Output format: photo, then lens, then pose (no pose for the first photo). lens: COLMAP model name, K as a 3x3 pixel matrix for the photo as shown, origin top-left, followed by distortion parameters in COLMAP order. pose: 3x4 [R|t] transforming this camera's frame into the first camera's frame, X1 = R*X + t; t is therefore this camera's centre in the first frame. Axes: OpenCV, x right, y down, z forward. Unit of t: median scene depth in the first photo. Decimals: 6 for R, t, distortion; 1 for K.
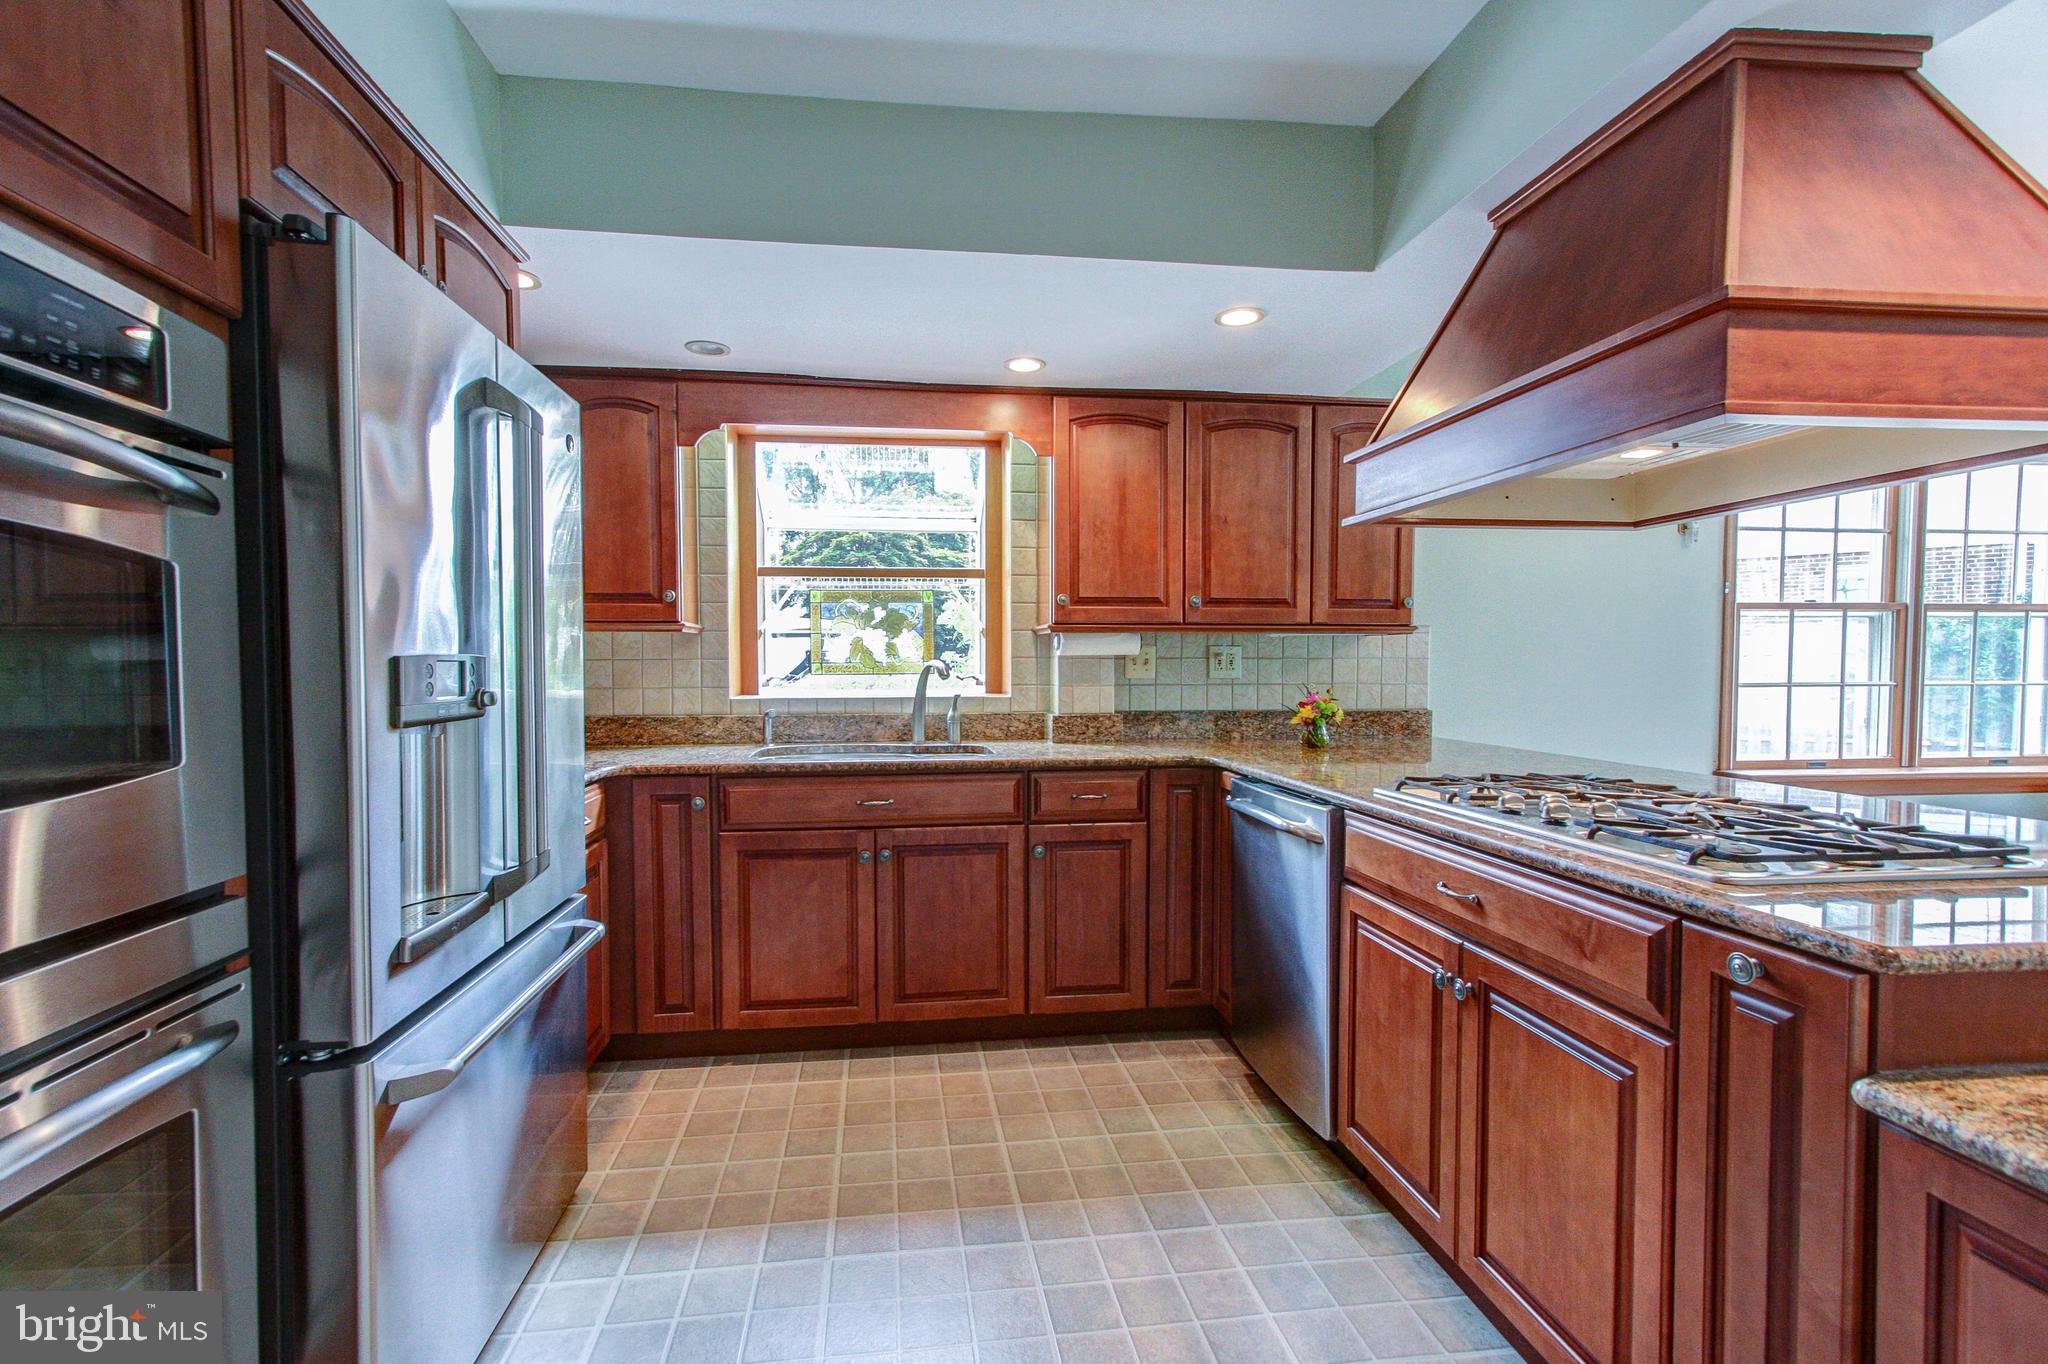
lens RADIAL K [[938.3, 0, 1018.1], [0, 938.3, 687.8], [0, 0, 1]] dist [0.004270, 0.002055]
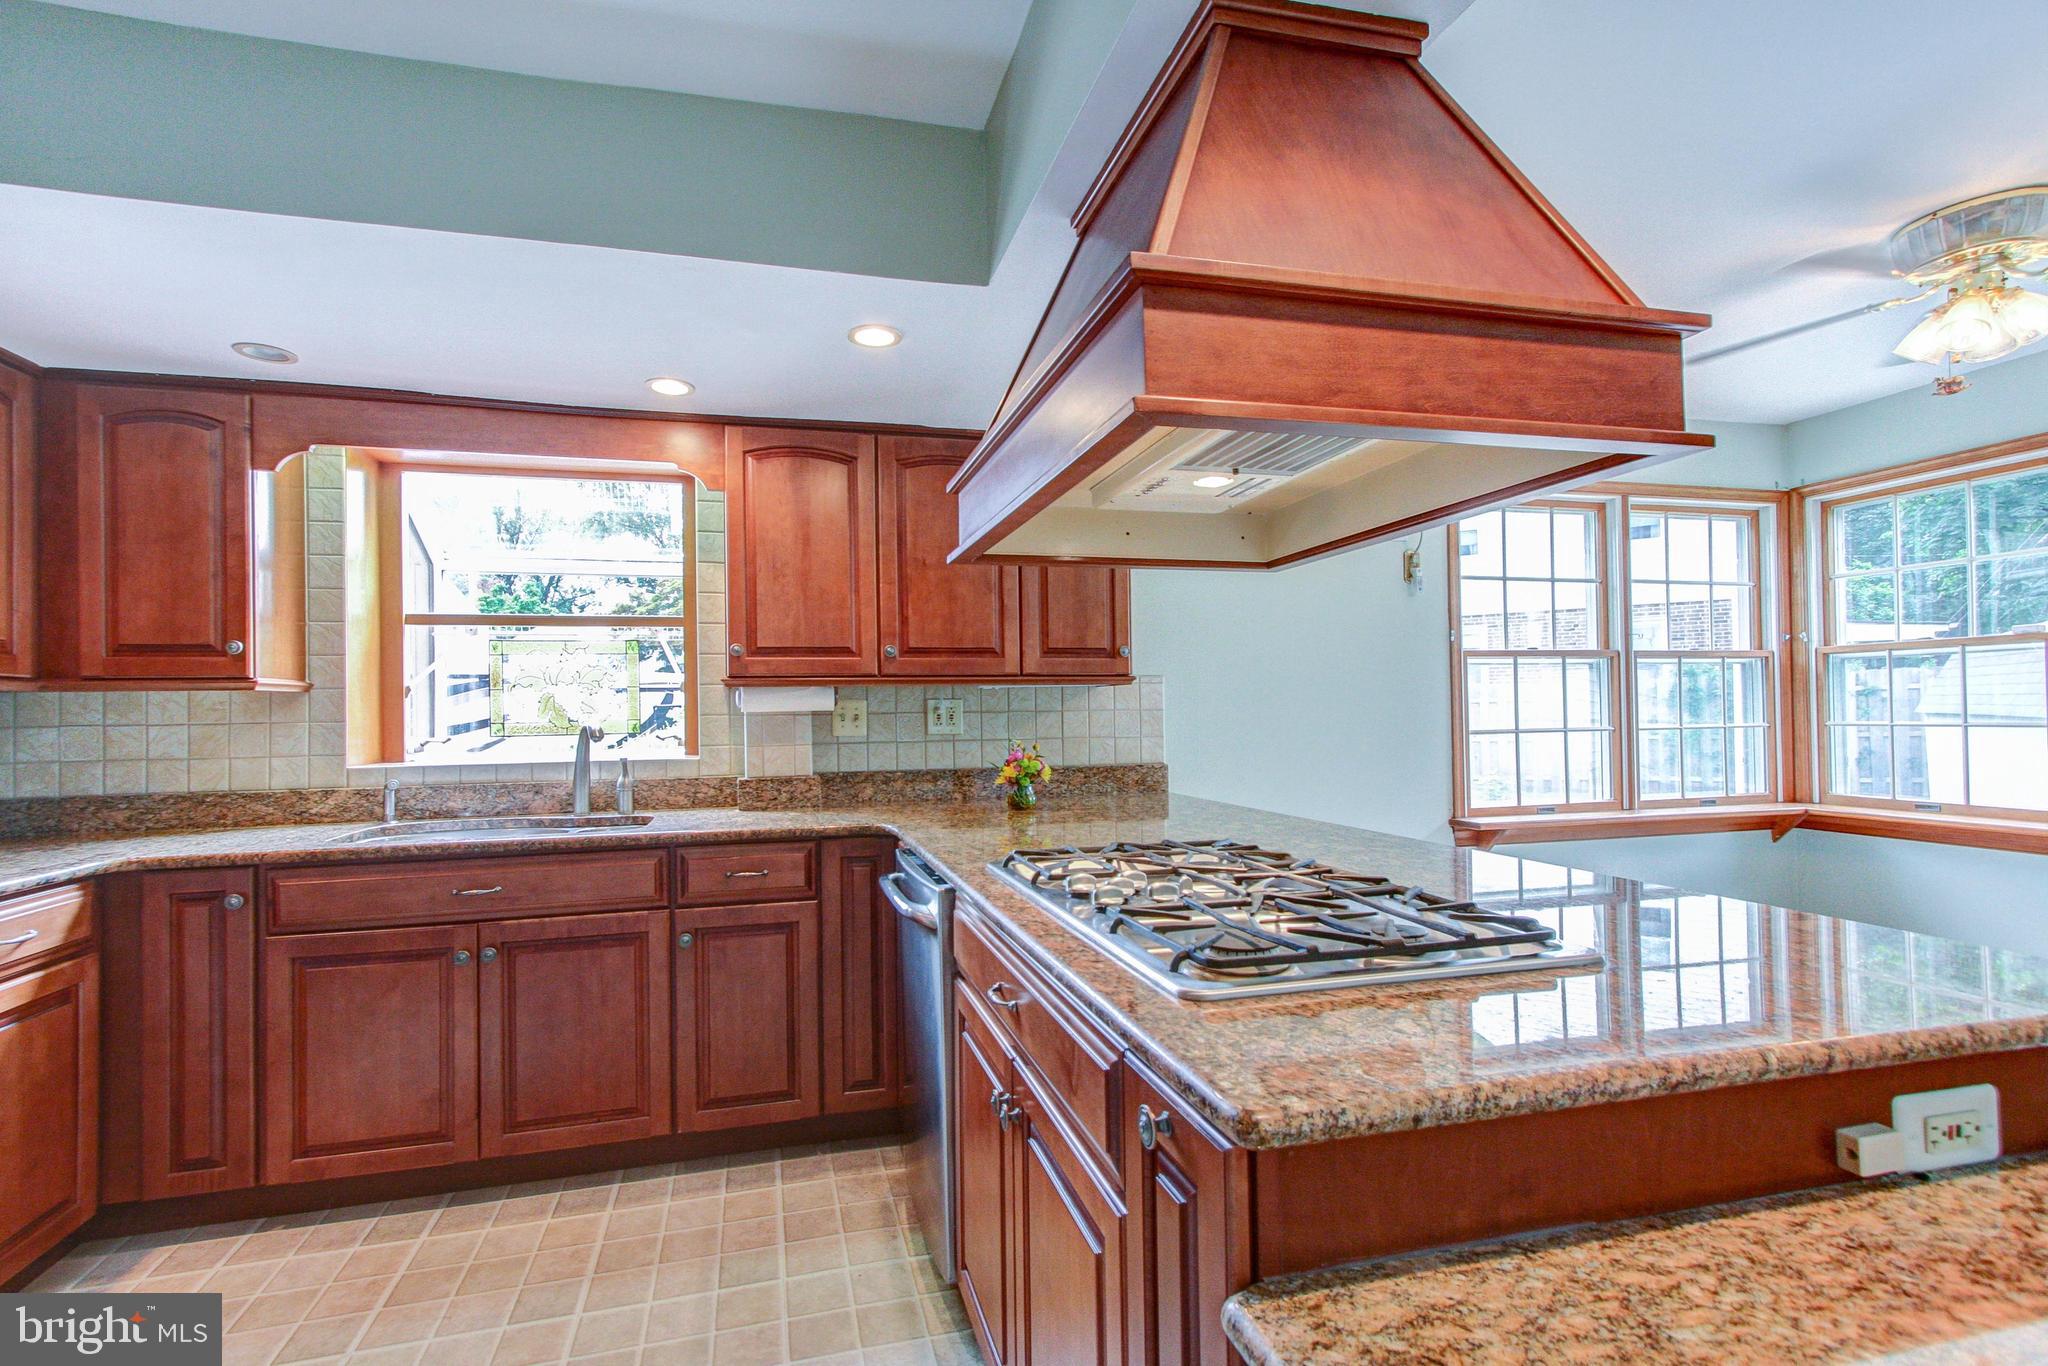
lens RADIAL K [[938.3, 0, 1018.3], [0, 938.3, 687.0], [0, 0, 1]] dist [0.004270, 0.002055]
pose [[0.991561, -0.009644, 0.129279, 0.210795], [0.016891, 0.998339, -0.055080, -0.005329], [-0.128533, 0.056799, 0.990077, 0.090936]]
